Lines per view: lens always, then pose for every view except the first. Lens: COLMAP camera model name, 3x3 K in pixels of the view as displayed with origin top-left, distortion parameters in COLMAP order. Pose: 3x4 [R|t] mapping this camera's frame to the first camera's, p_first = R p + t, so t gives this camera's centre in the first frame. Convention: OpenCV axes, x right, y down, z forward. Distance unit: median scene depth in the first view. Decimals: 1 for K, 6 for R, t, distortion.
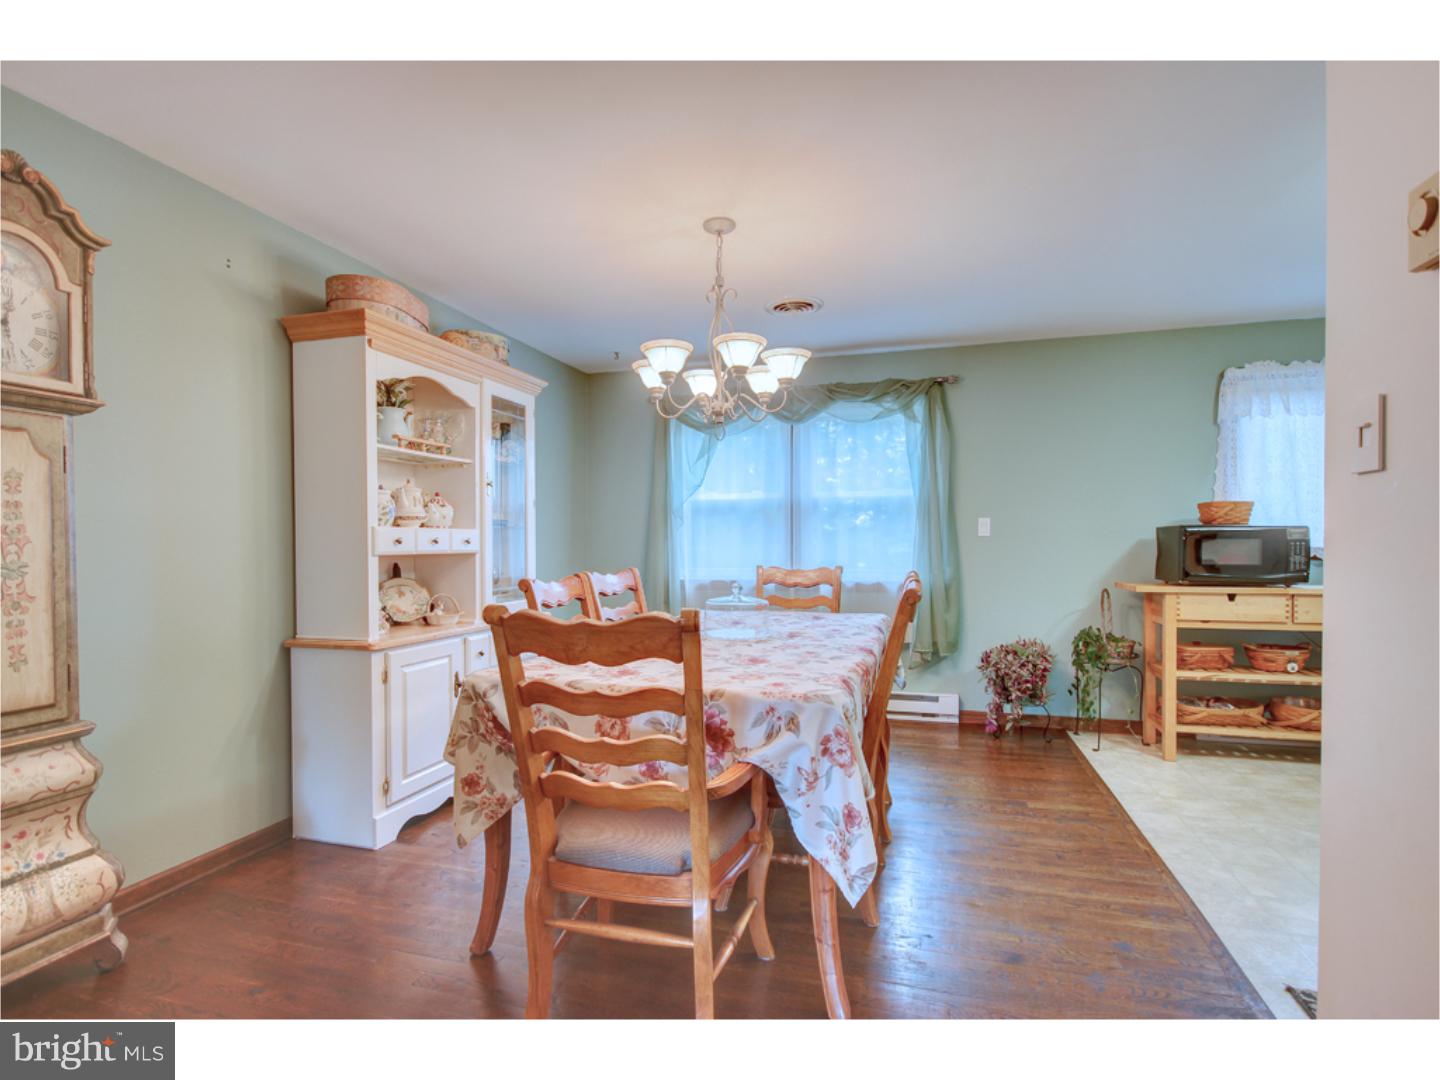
lens RADIAL K [[705.1, 0, 718.8], [0, 705.1, 554.8], [0, 0, 1]] dist [0.012708, -0.002979]
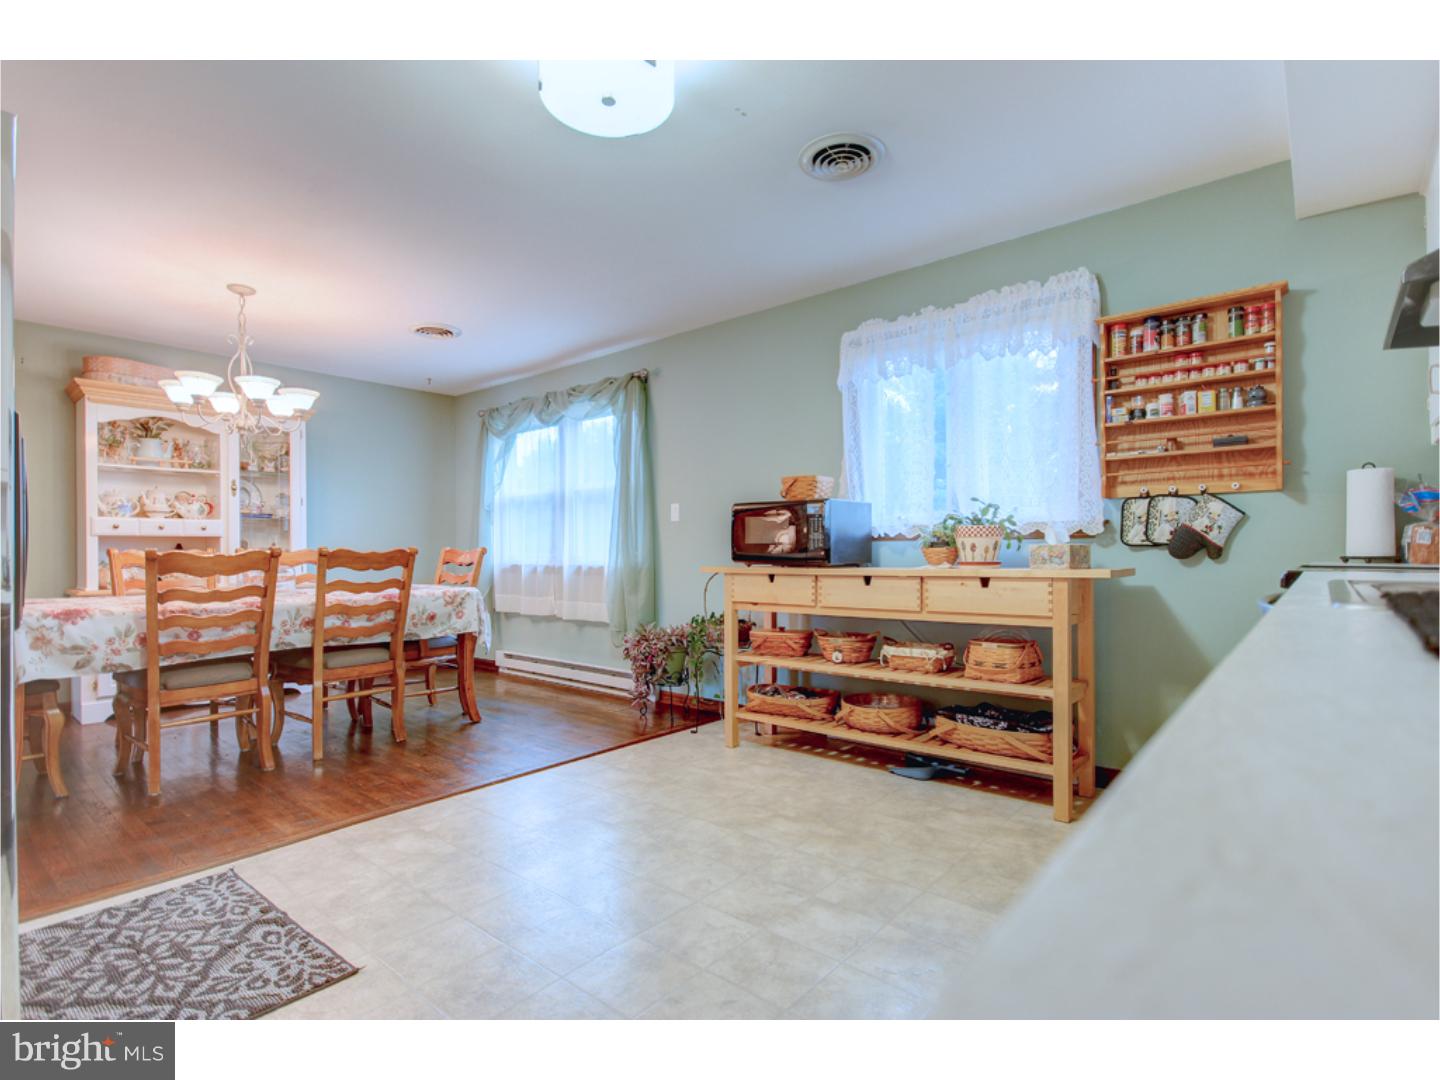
lens RADIAL K [[705.1, 0, 723.2], [0, 705.1, 550.4], [0, 0, 1]] dist [0.012708, -0.002979]
pose [[0.908571, -0.001207, -0.417728, 1.009937], [-0.004709, 0.999903, -0.013133, 0.033713], [0.417703, 0.013899, 0.908477, 0.113964]]
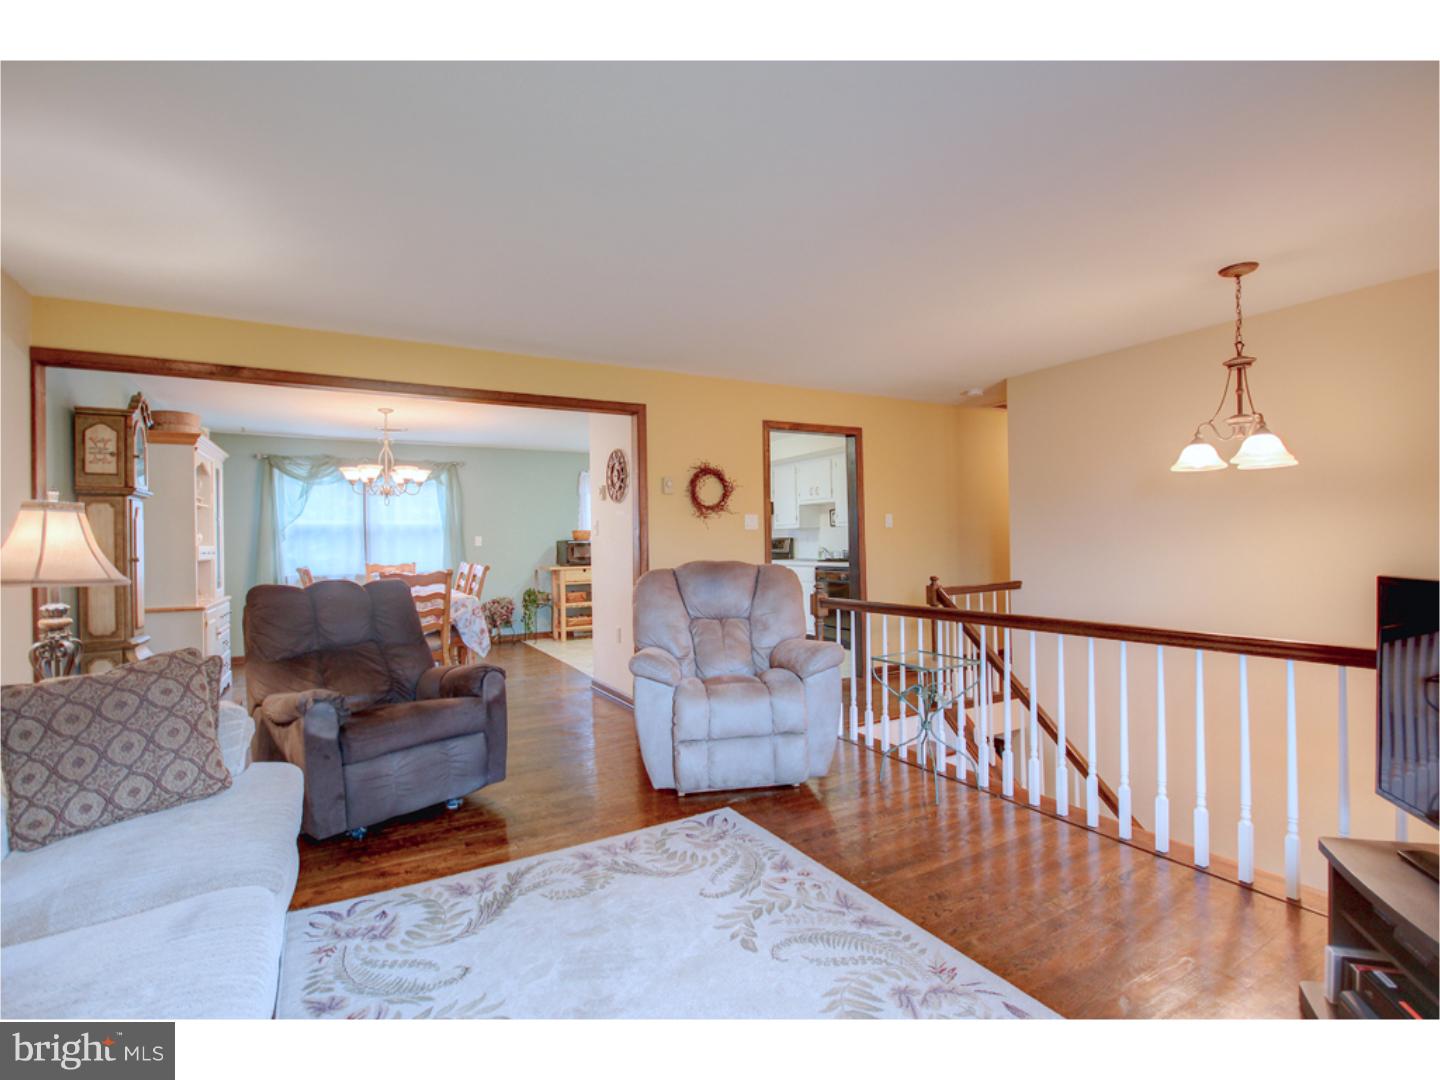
lens RADIAL K [[705.1, 0, 730.2], [0, 705.1, 544.7], [0, 0, 1]] dist [0.012708, -0.002979]
pose [[0.694450, -0.010484, 0.719465, -0.620739], [0.026406, 0.999592, -0.010923, 0.011269], [-0.719057, 0.026584, 0.694443, -0.966999]]
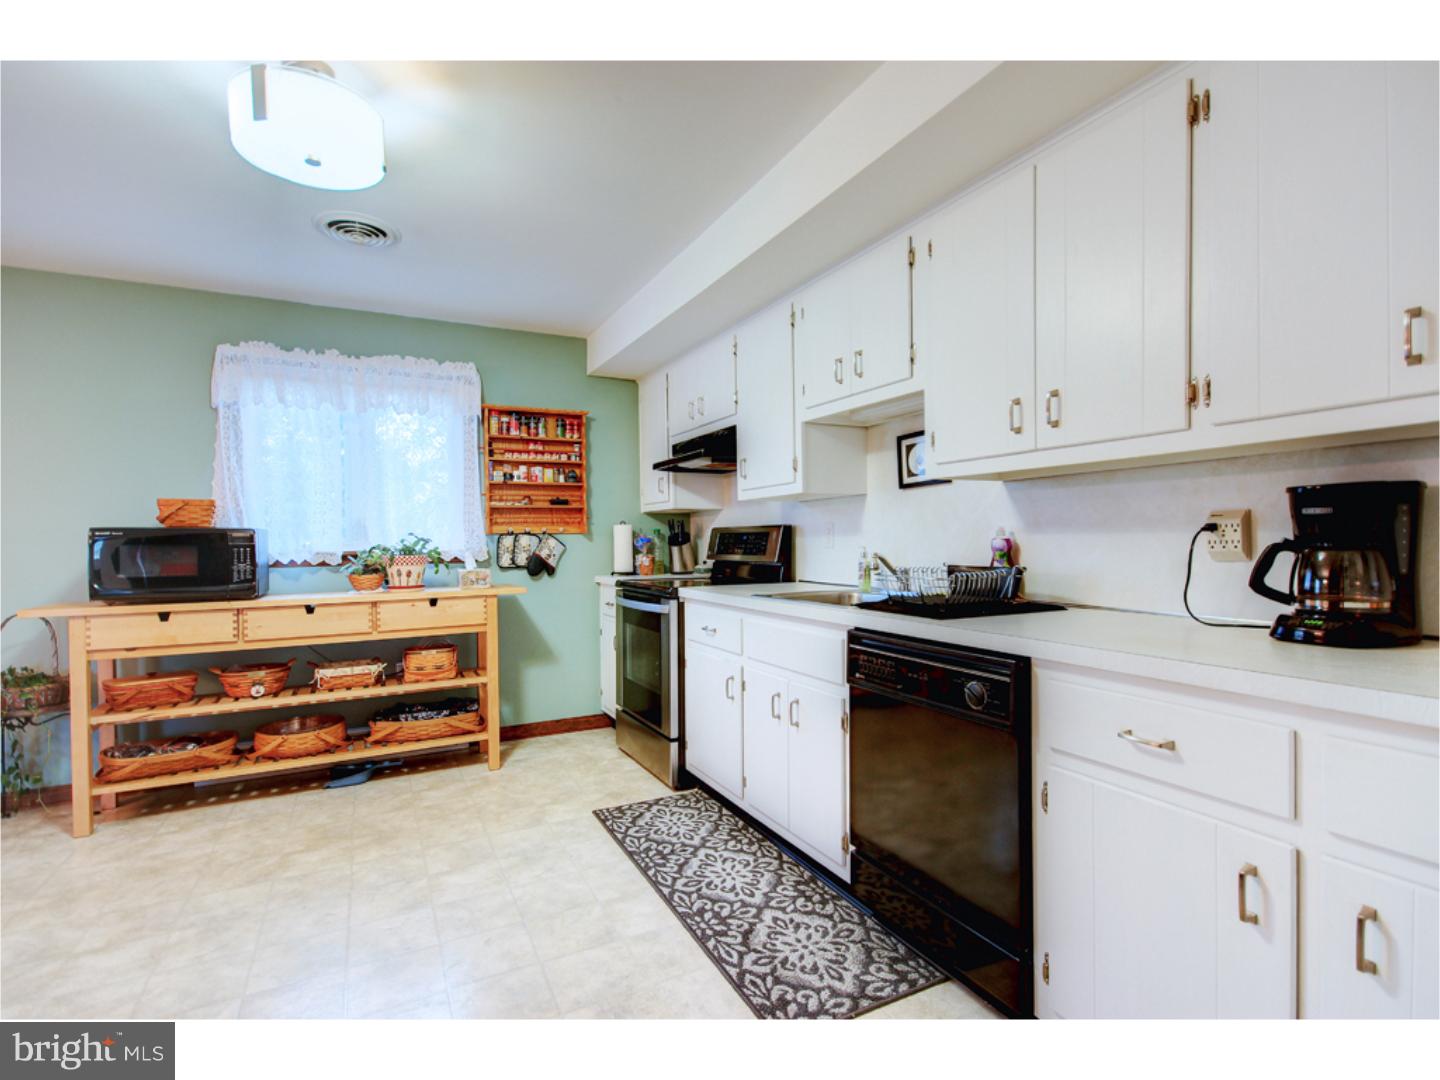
lens RADIAL K [[705.1, 0, 720.8], [0, 705.1, 544.9], [0, 0, 1]] dist [0.012708, -0.002979]
pose [[0.734102, -0.010536, 0.678957, 0.610275], [0.018023, 0.999830, -0.003972, -0.007362], [-0.678800, 0.015153, 0.734167, -0.030881]]
